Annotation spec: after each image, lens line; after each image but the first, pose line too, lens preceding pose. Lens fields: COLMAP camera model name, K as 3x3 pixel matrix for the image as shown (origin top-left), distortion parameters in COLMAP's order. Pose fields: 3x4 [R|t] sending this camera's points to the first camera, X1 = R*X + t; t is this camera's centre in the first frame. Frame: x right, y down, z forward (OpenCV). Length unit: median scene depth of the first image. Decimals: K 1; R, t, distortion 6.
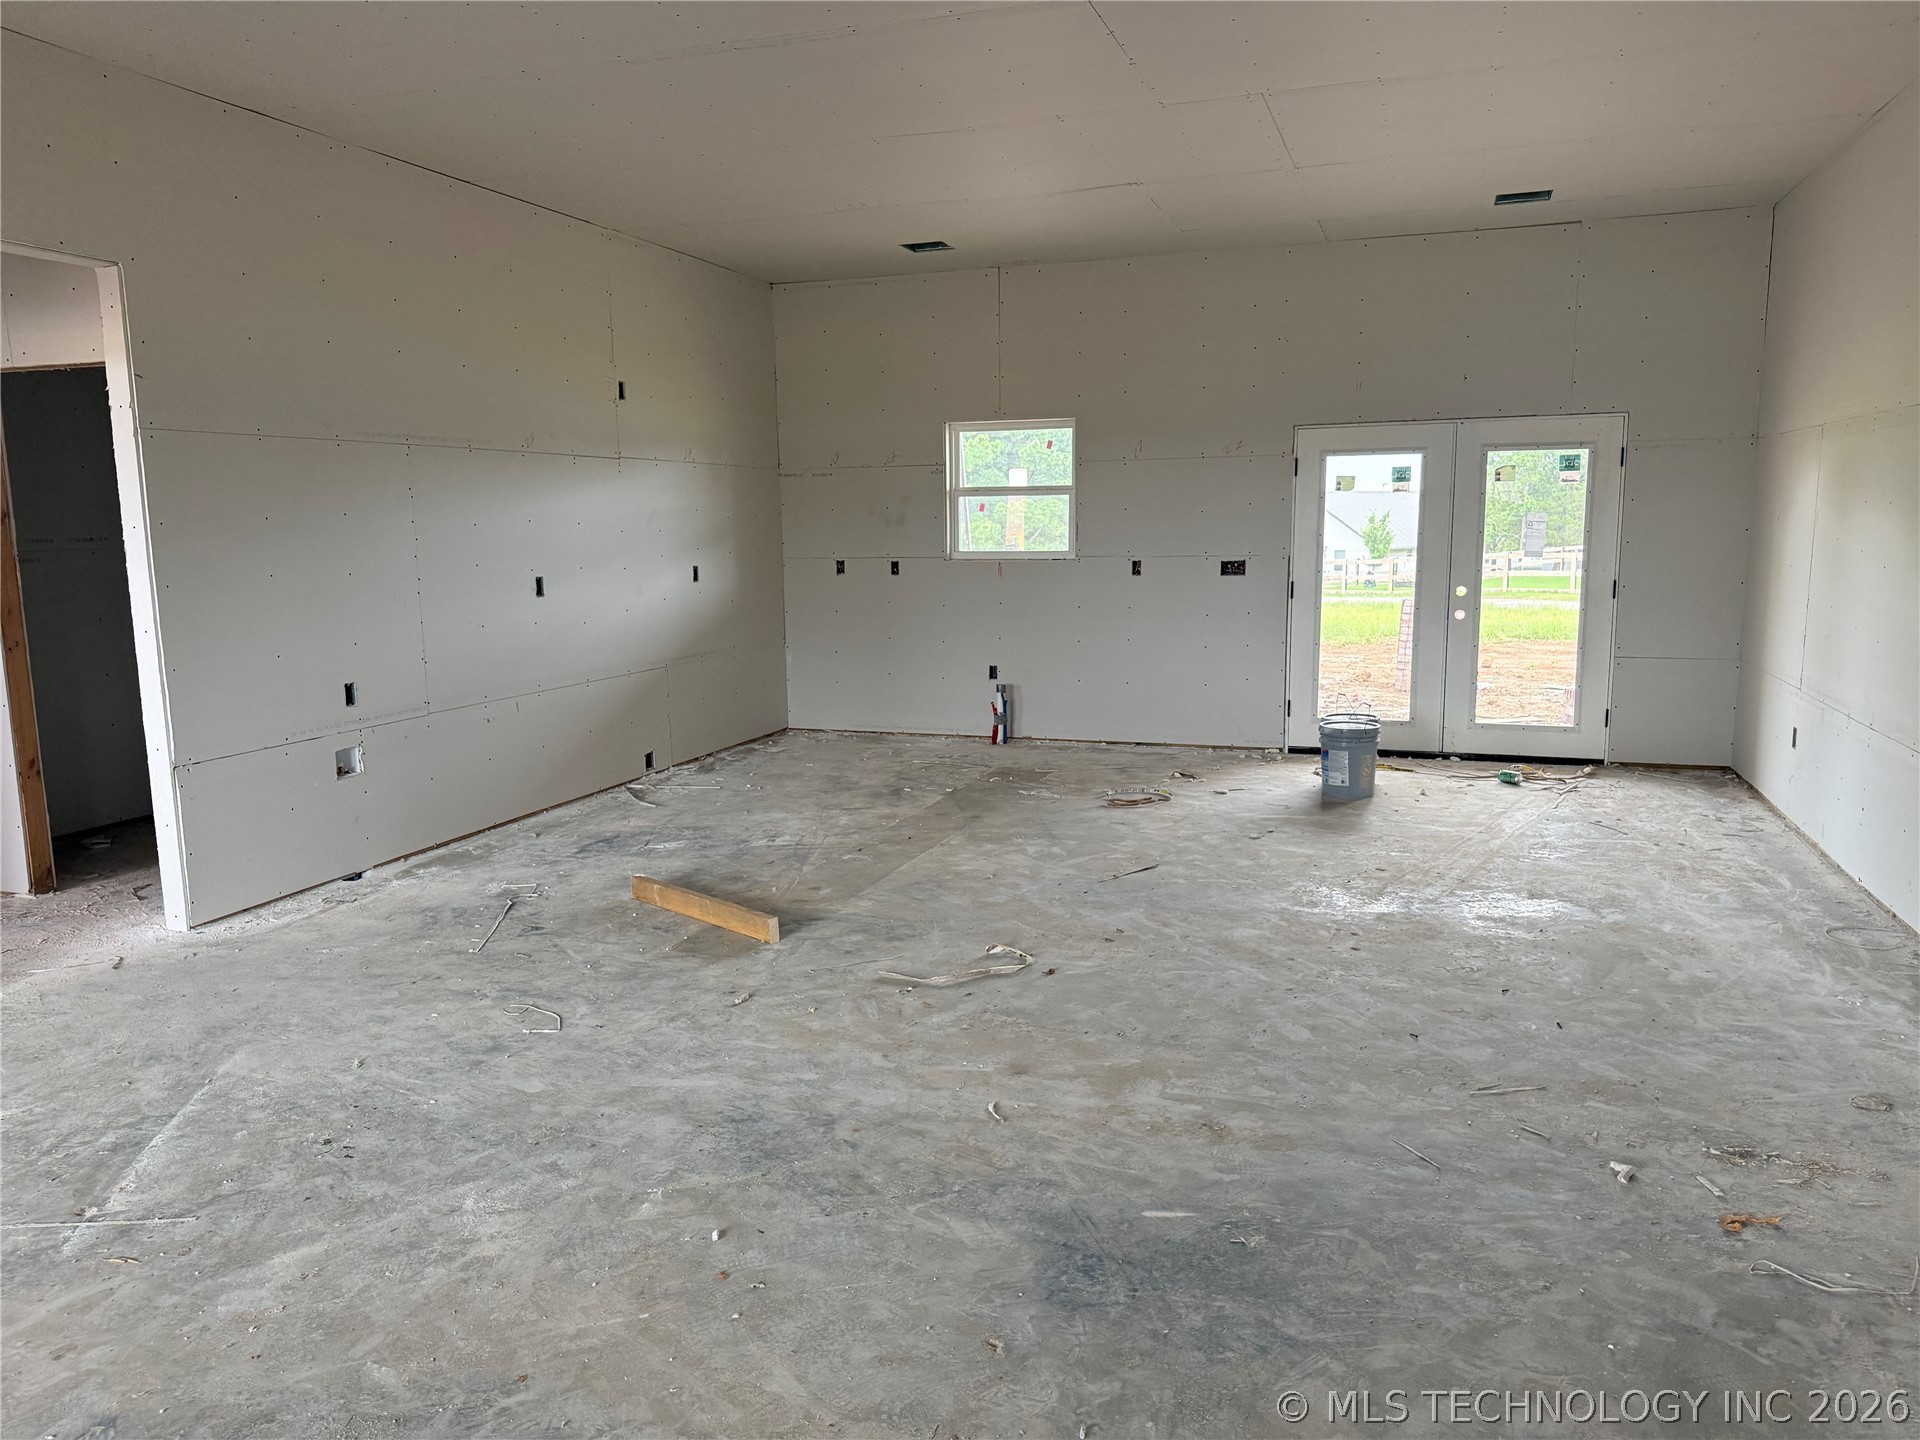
lens RADIAL K [[1349.4, 0, 960.4], [0, 1349.4, 722.1], [0, 0, 1]] dist [-0.004895, -0.002892]
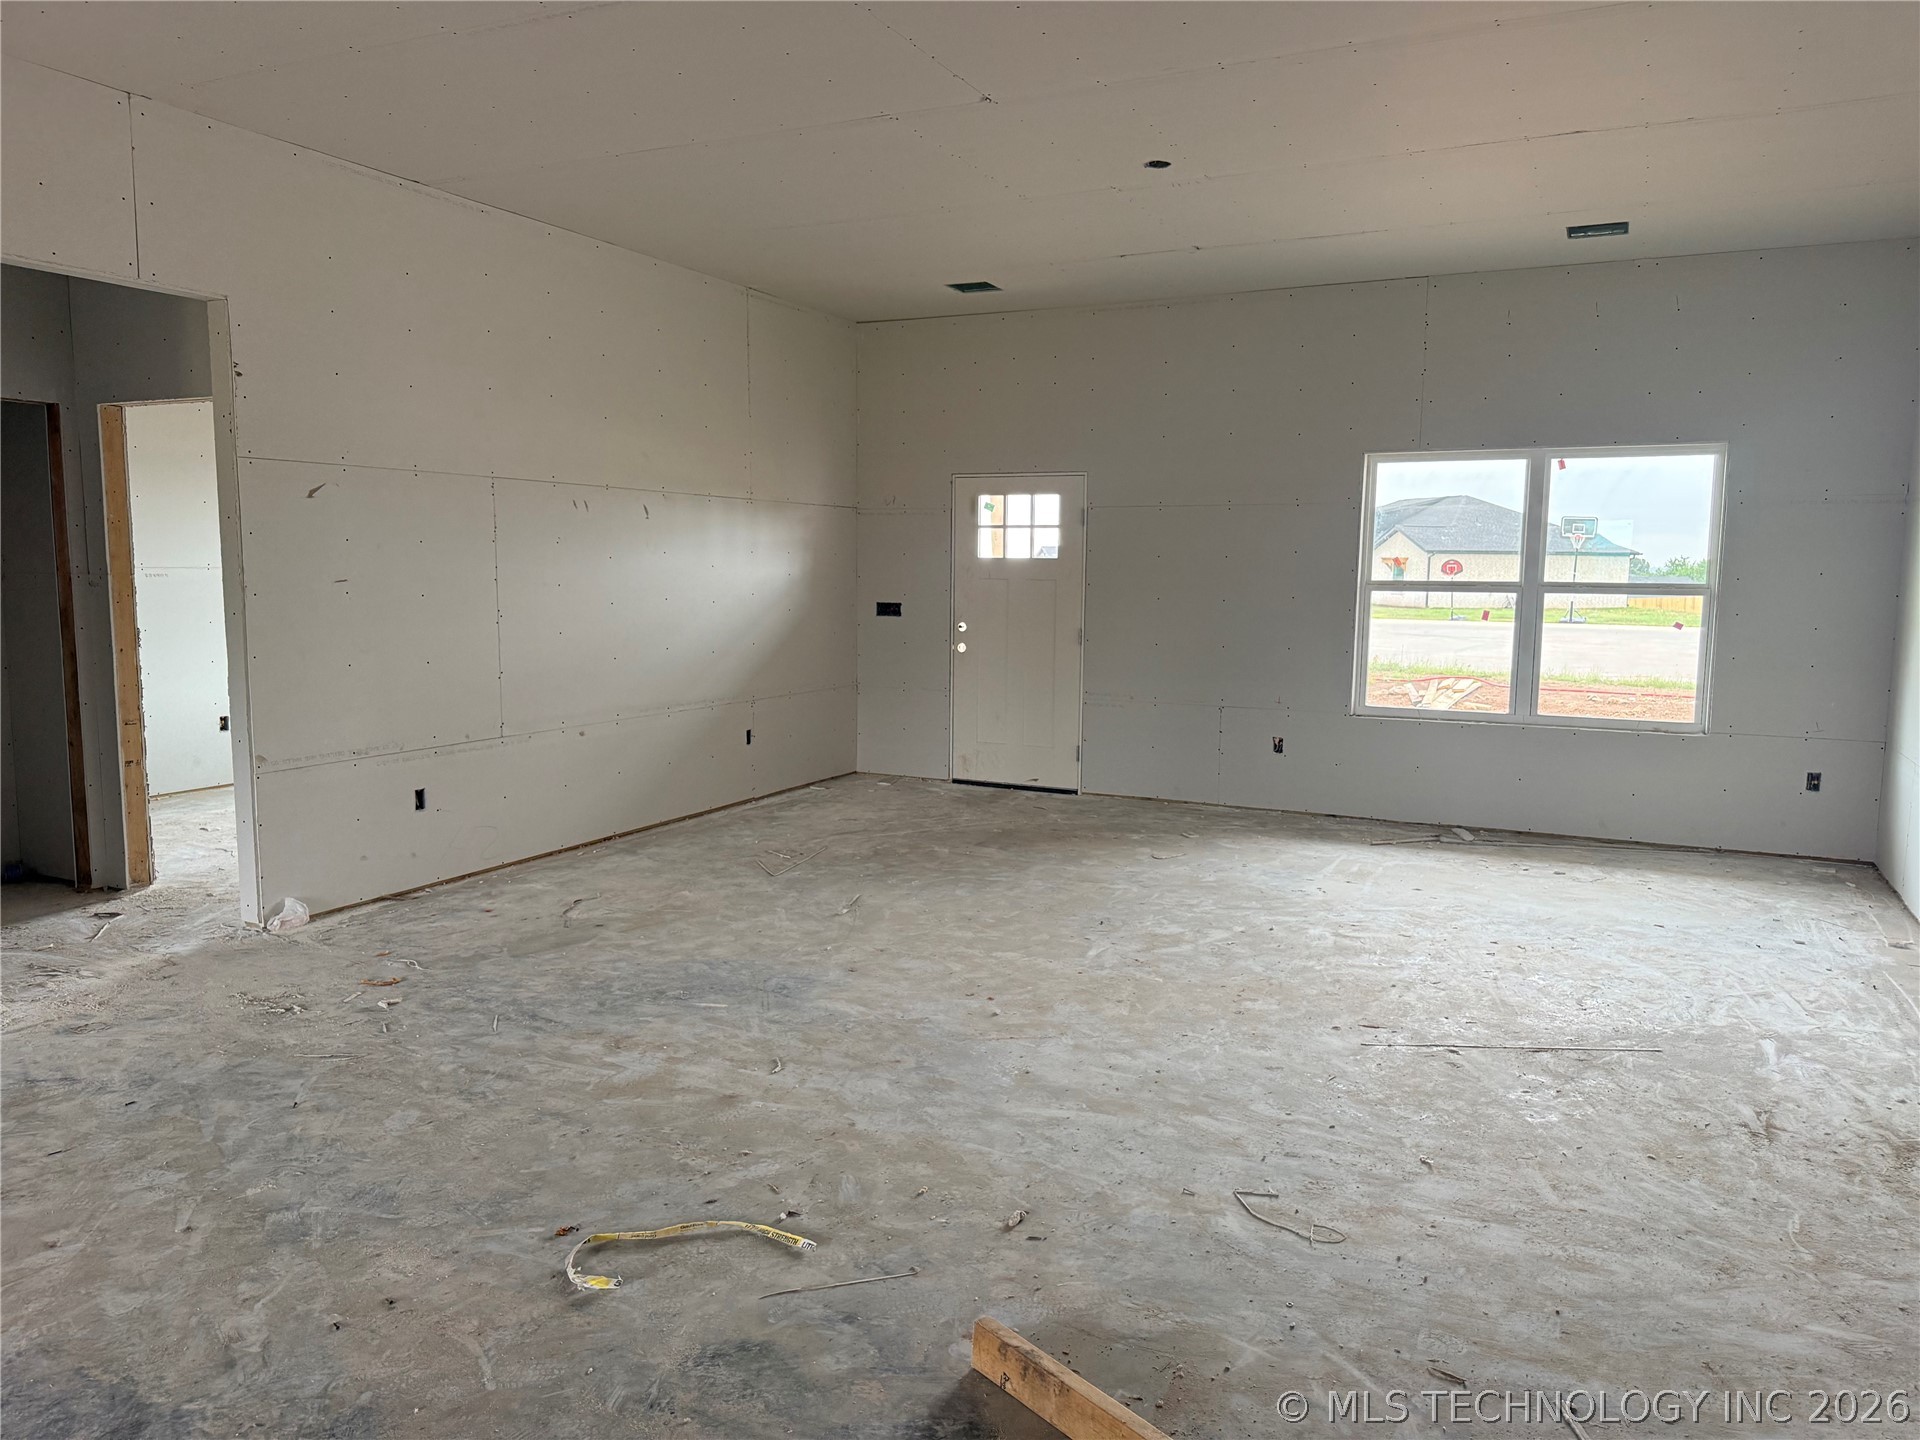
lens RADIAL K [[1349.4, 0, 959.7], [0, 1349.4, 719.8], [0, 0, 1]] dist [-0.004895, -0.002892]
pose [[-0.992657, -0.009335, 0.120606, -0.265894], [0.022550, 0.965262, 0.260309, -0.295874], [-0.118846, 0.261117, -0.957963, 2.006419]]
